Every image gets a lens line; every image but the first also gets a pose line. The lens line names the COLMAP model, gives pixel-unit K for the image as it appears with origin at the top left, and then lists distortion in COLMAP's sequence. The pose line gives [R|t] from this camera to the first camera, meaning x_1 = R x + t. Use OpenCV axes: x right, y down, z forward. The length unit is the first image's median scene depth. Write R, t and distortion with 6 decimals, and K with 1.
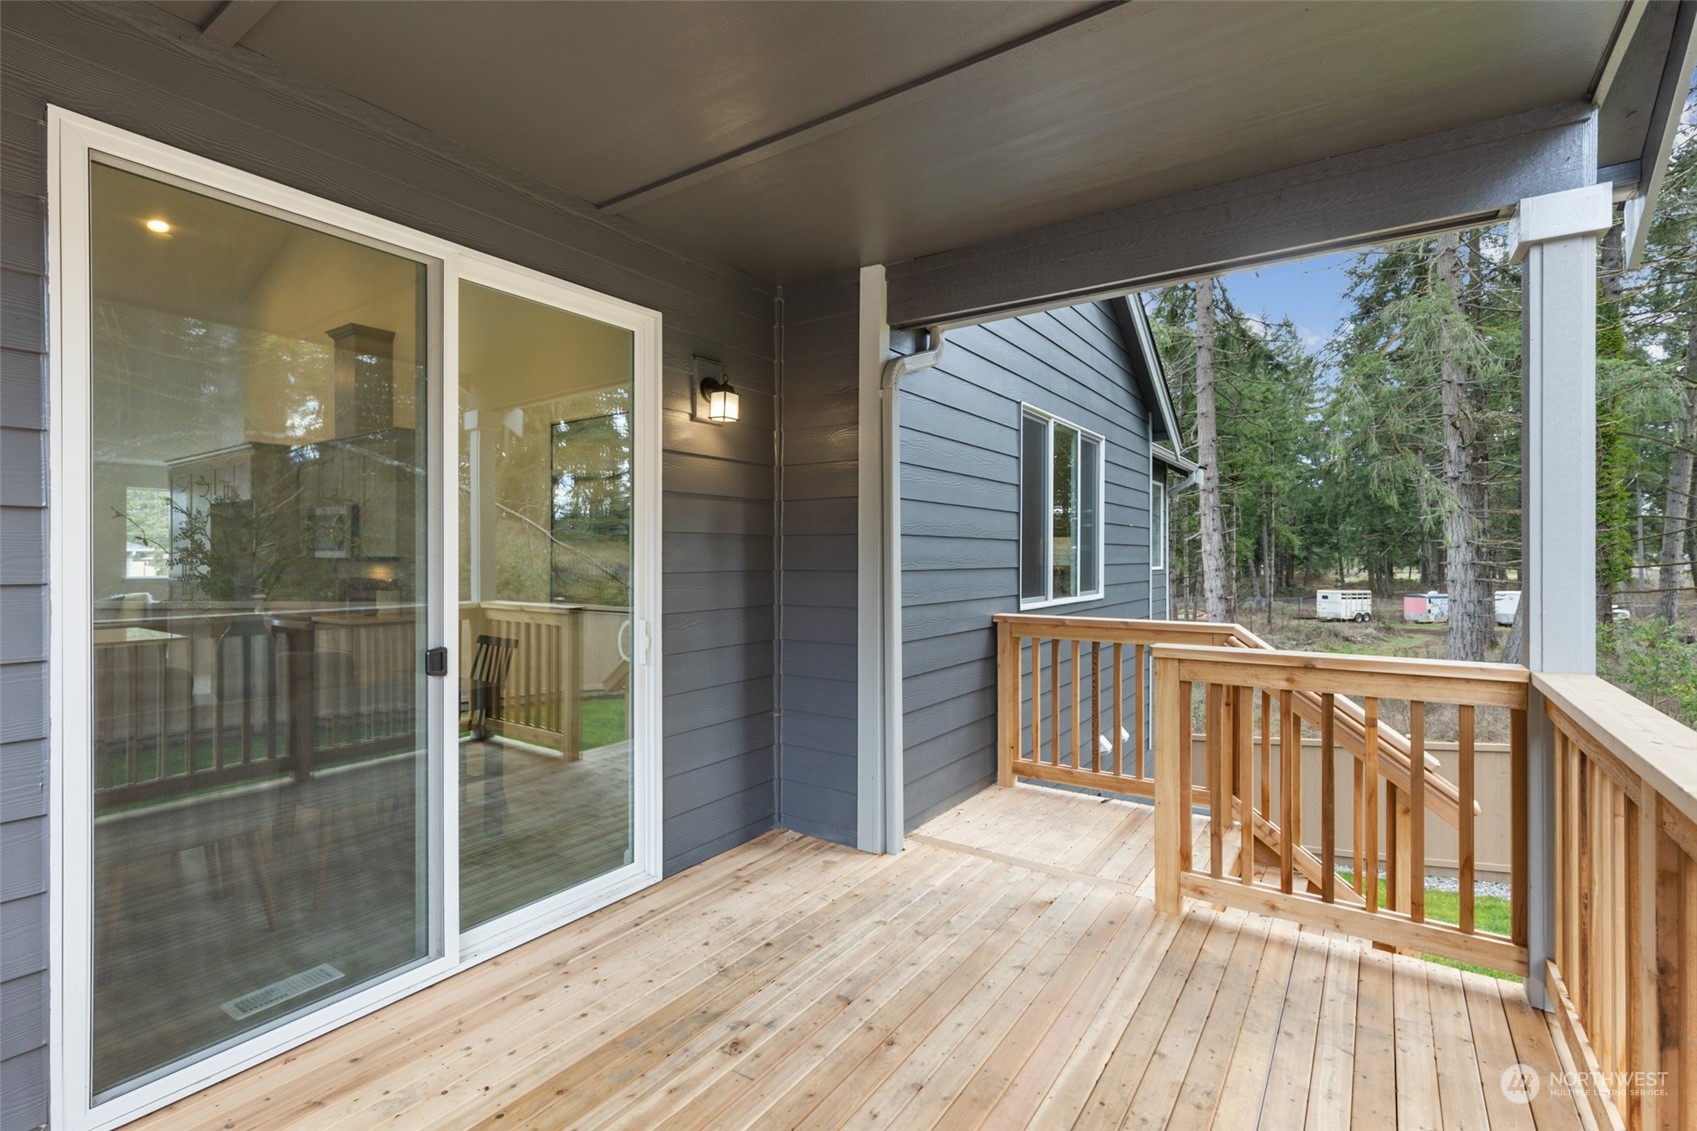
lens RADIAL K [[766.5, 0, 854.2], [0, 766.5, 563.2], [0, 0, 1]] dist [0.004310, 0.000937]
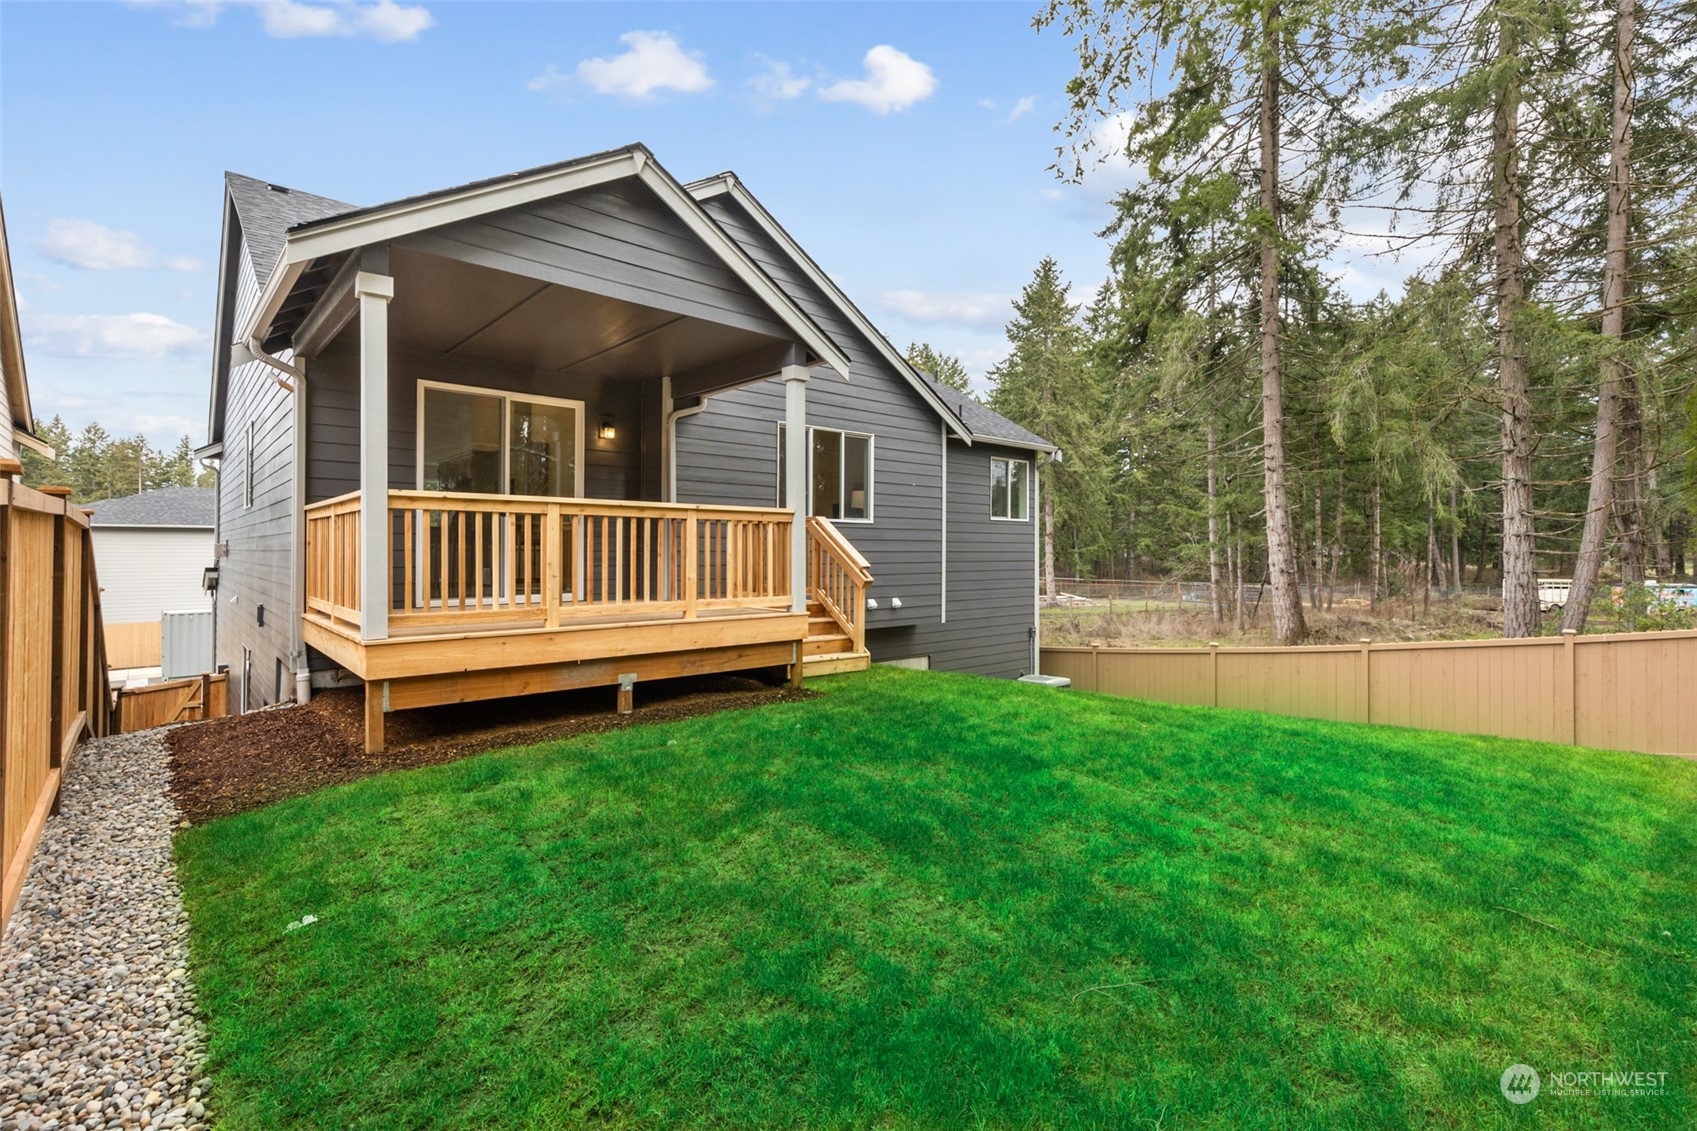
lens RADIAL K [[774.7, 0, 849.4], [0, 774.7, 553.0], [0, 0, 1]] dist [0.004100, 0.000792]
pose [[0.972323, 0.002154, -0.233633, 0.176770], [-0.003385, 0.999982, -0.004867, 0.031735], [0.233618, 0.005523, 0.972313, -0.200936]]
